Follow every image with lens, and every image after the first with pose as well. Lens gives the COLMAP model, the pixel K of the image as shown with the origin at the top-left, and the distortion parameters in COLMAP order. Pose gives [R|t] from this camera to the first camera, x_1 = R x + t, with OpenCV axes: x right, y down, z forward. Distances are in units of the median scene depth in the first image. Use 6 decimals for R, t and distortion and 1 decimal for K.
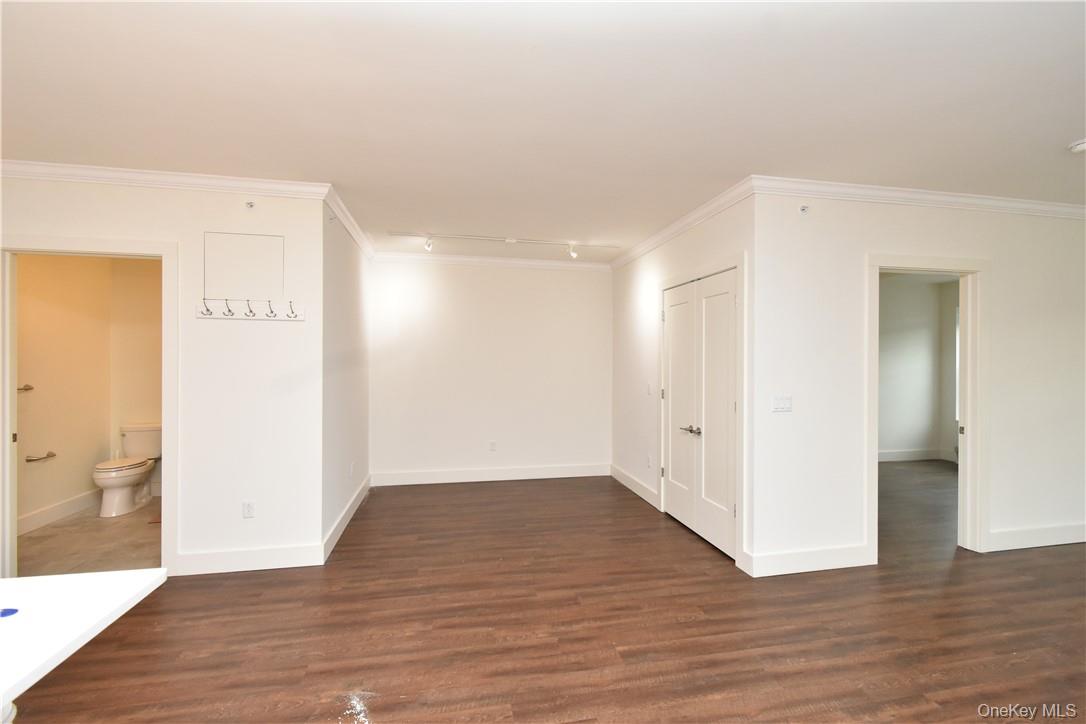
lens RADIAL K [[475.9, 0, 545.9], [0, 475.9, 361.3], [0, 0, 1]] dist [-0.001980, -0.000690]
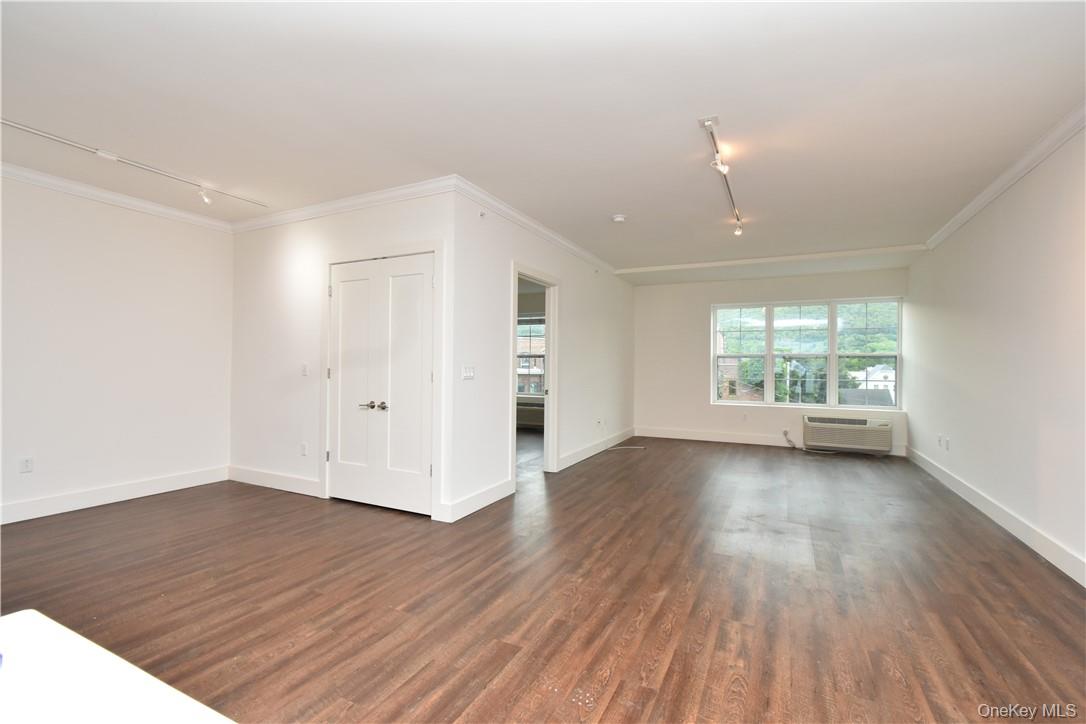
lens RADIAL K [[475.9, 0, 549.4], [0, 475.9, 364.6], [0, 0, 1]] dist [-0.001980, -0.000690]
pose [[0.615769, 0.001696, 0.787925, -0.364746], [-0.006501, 0.999975, 0.002928, 0.072213], [-0.787900, -0.006926, 0.615765, 0.114622]]
